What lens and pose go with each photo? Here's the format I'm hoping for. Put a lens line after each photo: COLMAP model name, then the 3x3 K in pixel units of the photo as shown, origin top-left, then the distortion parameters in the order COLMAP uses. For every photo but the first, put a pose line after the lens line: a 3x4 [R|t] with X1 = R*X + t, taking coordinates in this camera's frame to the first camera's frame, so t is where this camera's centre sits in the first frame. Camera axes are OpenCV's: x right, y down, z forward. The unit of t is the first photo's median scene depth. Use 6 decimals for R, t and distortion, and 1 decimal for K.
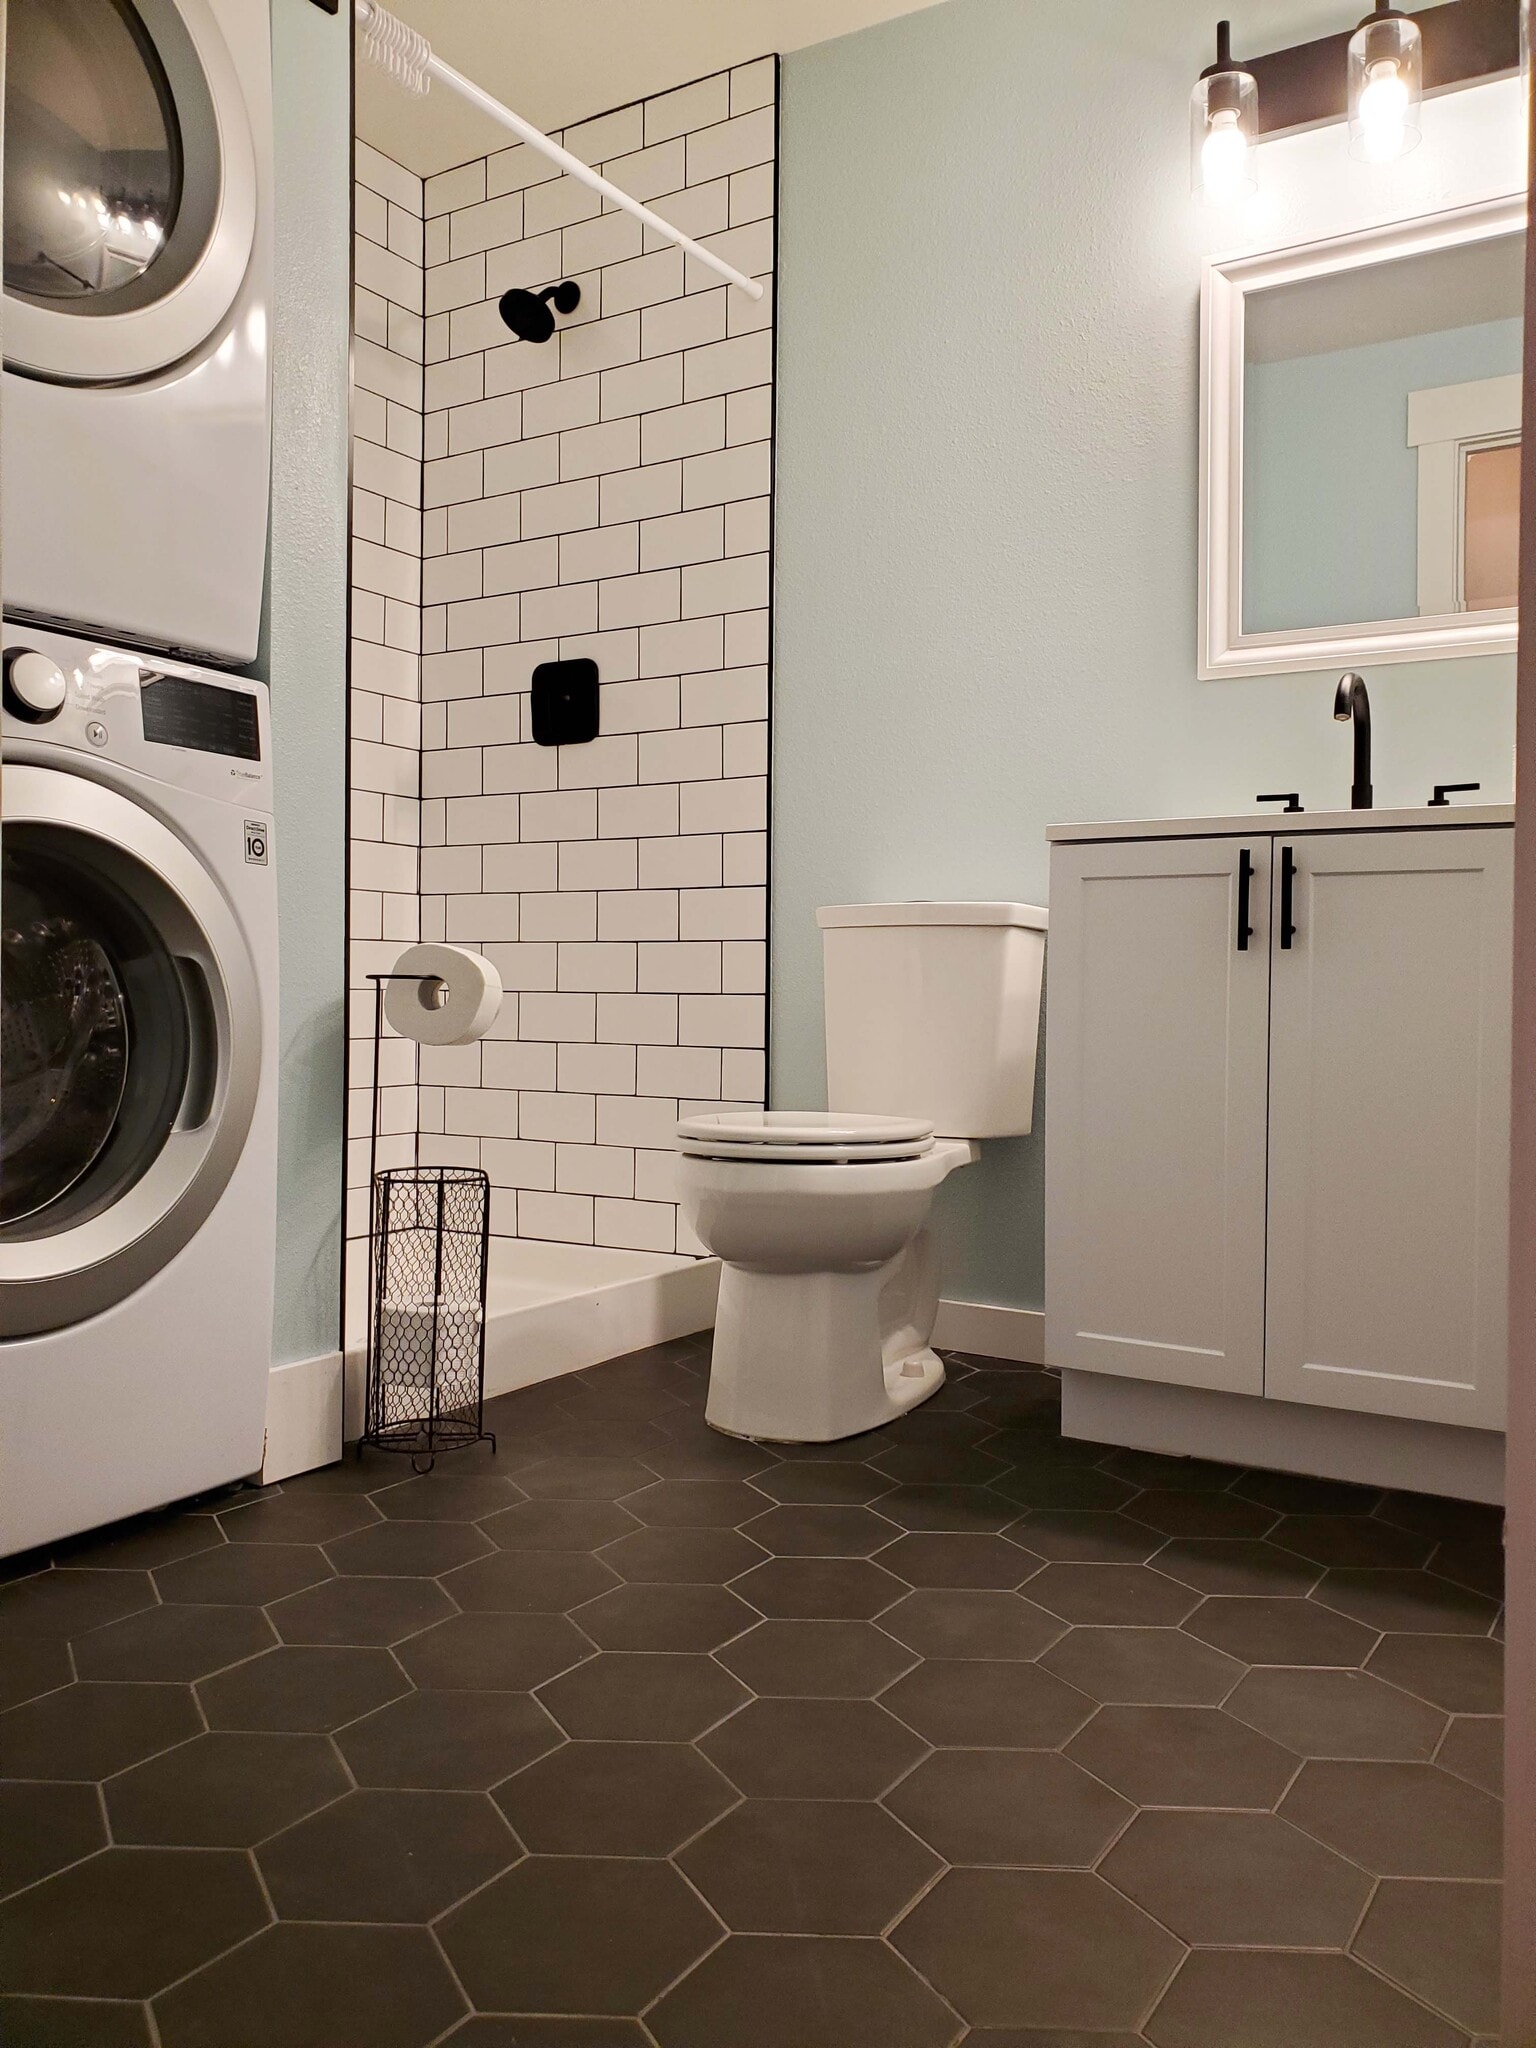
lens RADIAL K [[1598.2, 0, 760.1], [0, 1598.2, 1018.6], [0, 0, 1]] dist [0.012195, -0.014723]
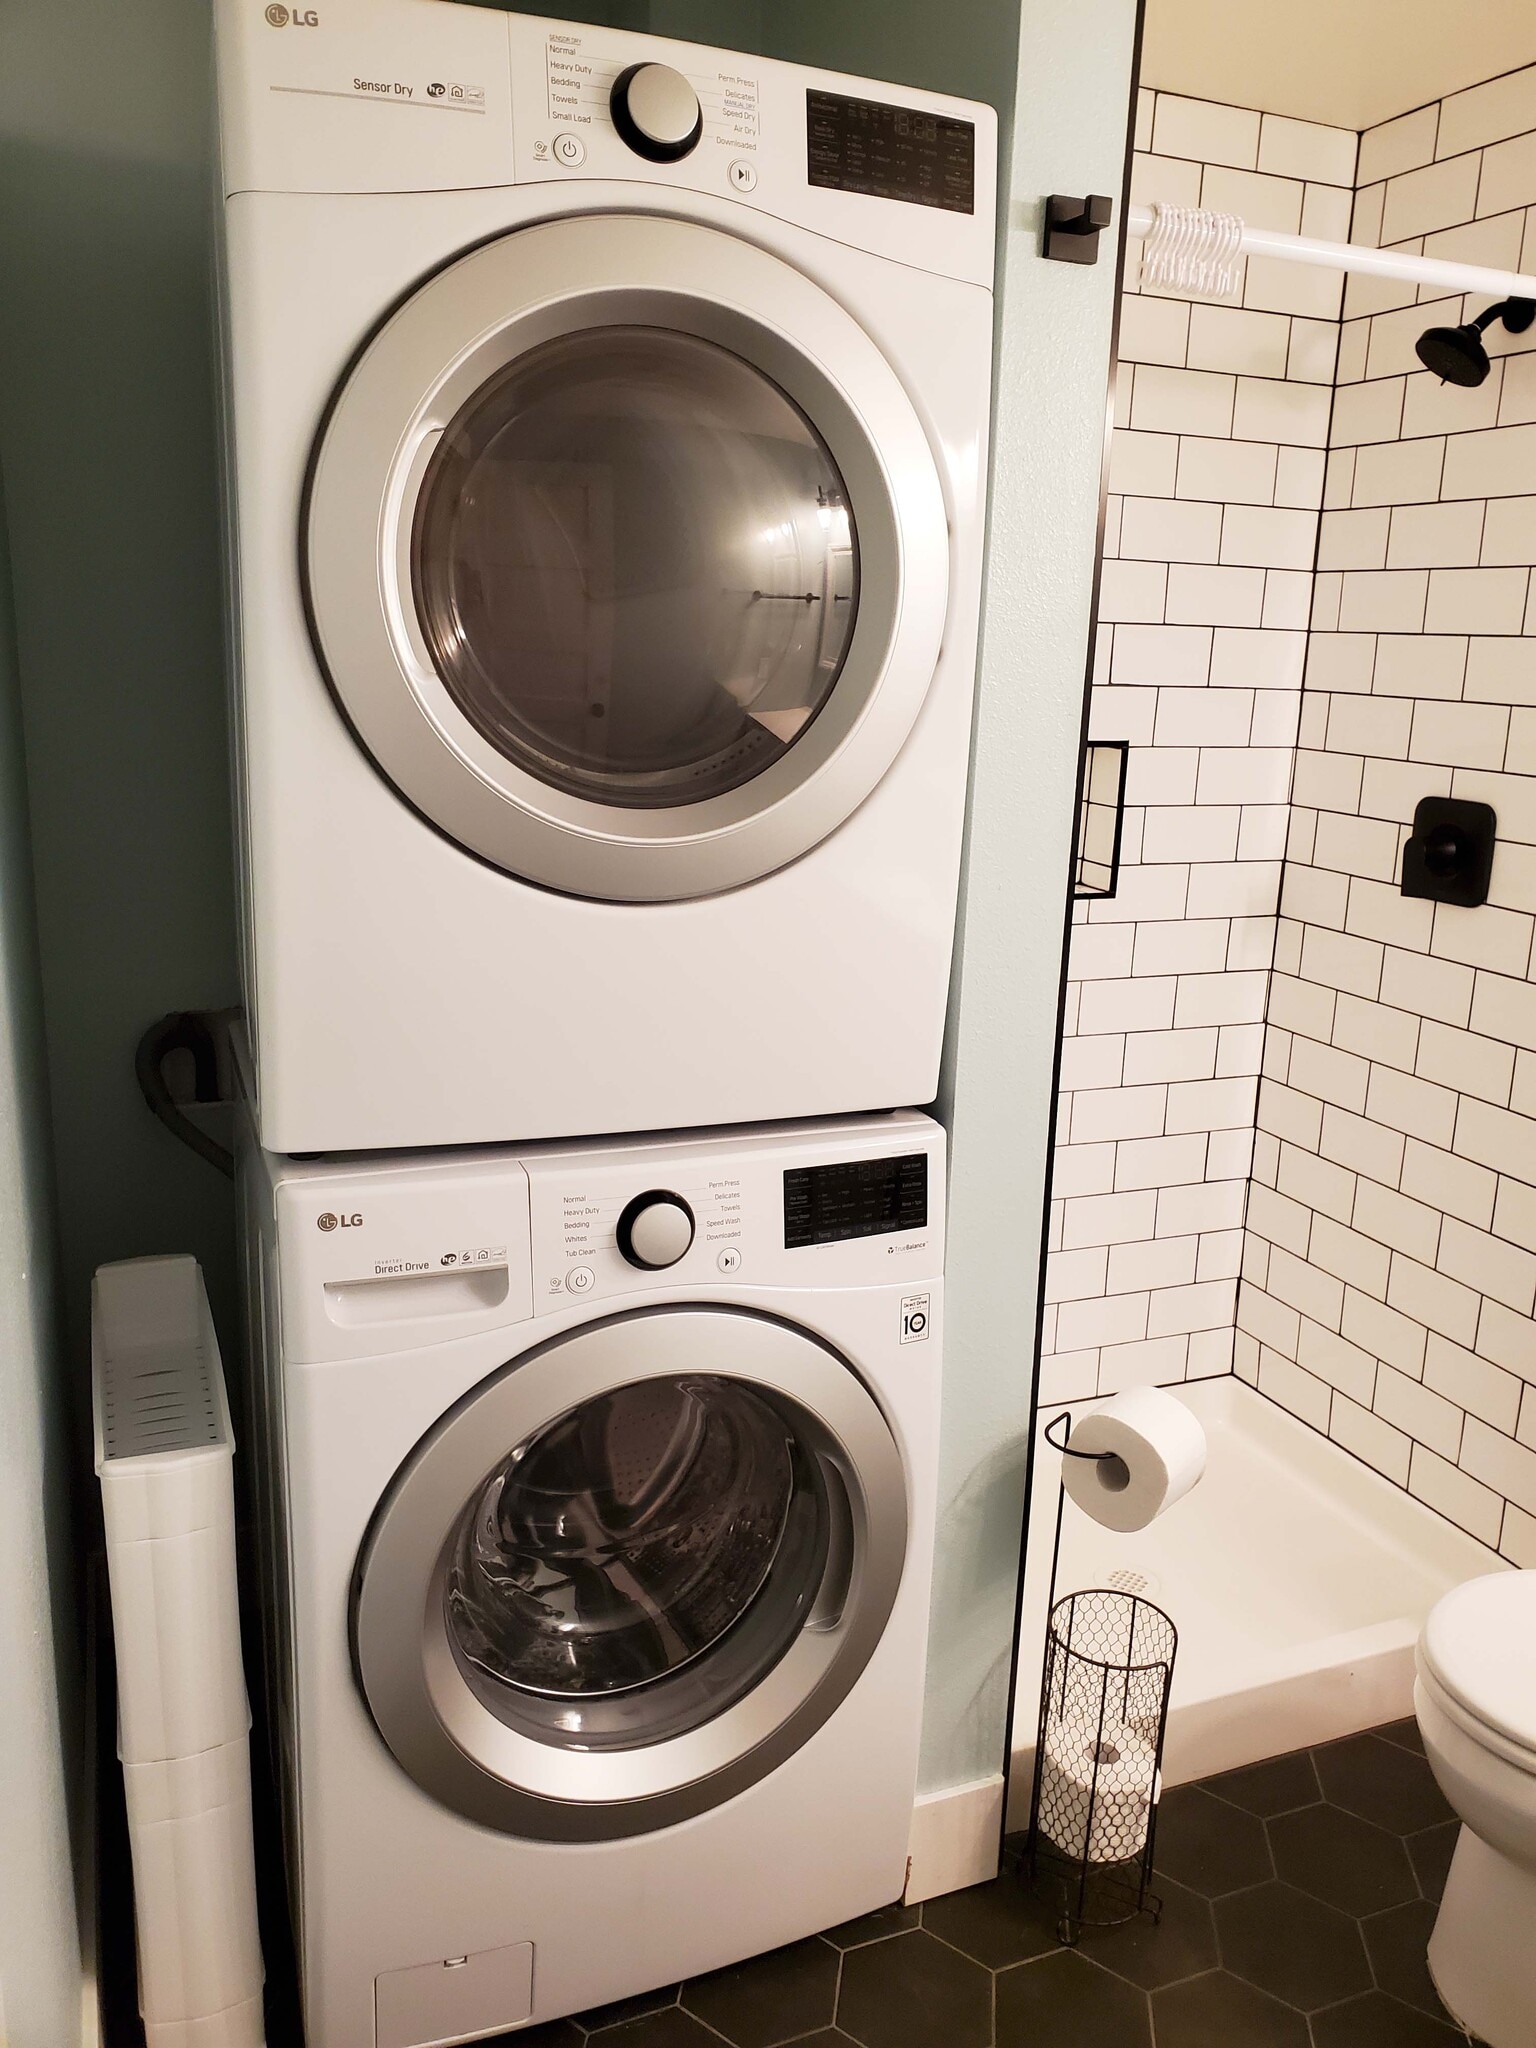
lens RADIAL K [[1598.2, 0, 844.8], [0, 1598.2, 1015.1], [0, 0, 1]] dist [0.012195, -0.014723]
pose [[0.838617, 0.148401, -0.524118, 0.086013], [-0.040350, 0.976455, 0.211915, -0.422862], [0.543225, -0.156567, 0.824859, 0.246583]]
